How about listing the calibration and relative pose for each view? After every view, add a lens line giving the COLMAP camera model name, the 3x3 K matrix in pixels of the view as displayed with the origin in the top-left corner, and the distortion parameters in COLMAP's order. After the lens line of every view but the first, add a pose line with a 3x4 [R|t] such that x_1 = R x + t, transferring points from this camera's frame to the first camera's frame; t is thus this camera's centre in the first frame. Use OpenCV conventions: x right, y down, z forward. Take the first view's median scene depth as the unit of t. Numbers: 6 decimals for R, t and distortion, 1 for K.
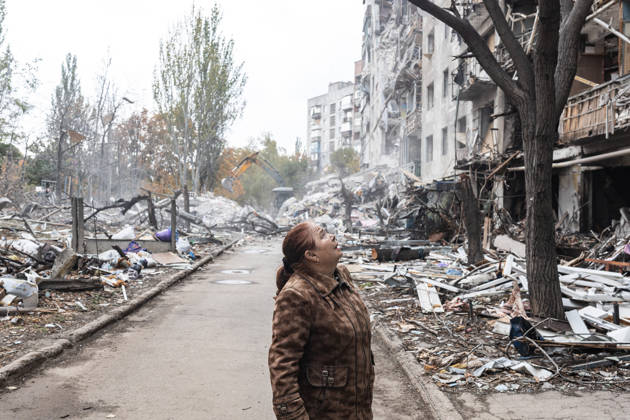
lens RADIAL K [[630.0, 0, 315.0], [0, 630.0, 210.0], [0, 0, 1]] dist [-0.003637, -0.003932]
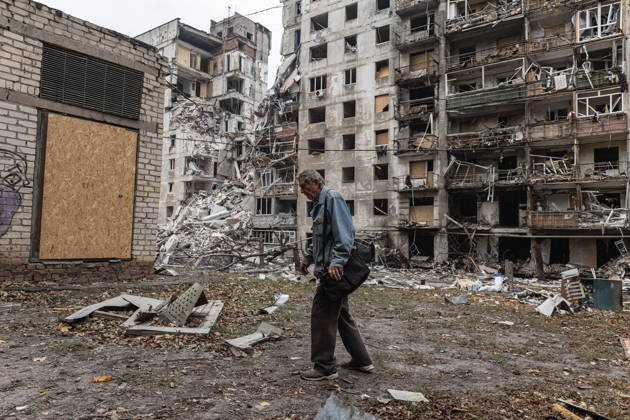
lens RADIAL K [[437.5, 0, 315.0], [0, 437.5, 210.0], [0, 0, 1]] dist [-0.003564, -0.002341]
pose [[0.608818, 0.041315, 0.792233, -0.659571], [-0.012636, 0.999021, -0.042389, -0.041458], [-0.793209, 0.015796, 0.608744, 0.269763]]
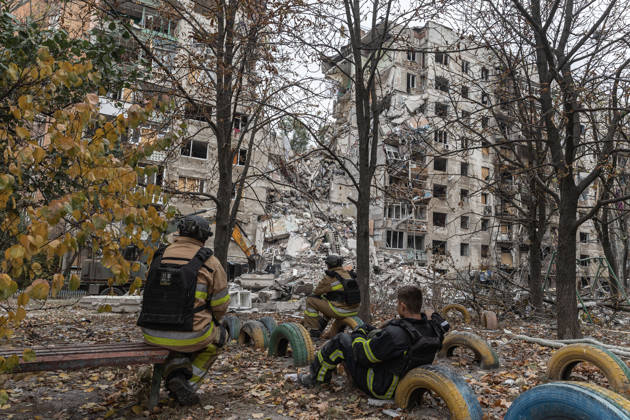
lens RADIAL K [[437.5, 0, 315.0], [0, 437.5, 210.0], [0, 0, 1]] dist [-0.003564, -0.002341]
pose [[-0.470809, 0.075714, 0.878980, -0.706435], [-0.059316, 0.991340, -0.117164, -0.031138], [-0.880239, -0.107300, -0.462241, 1.743512]]
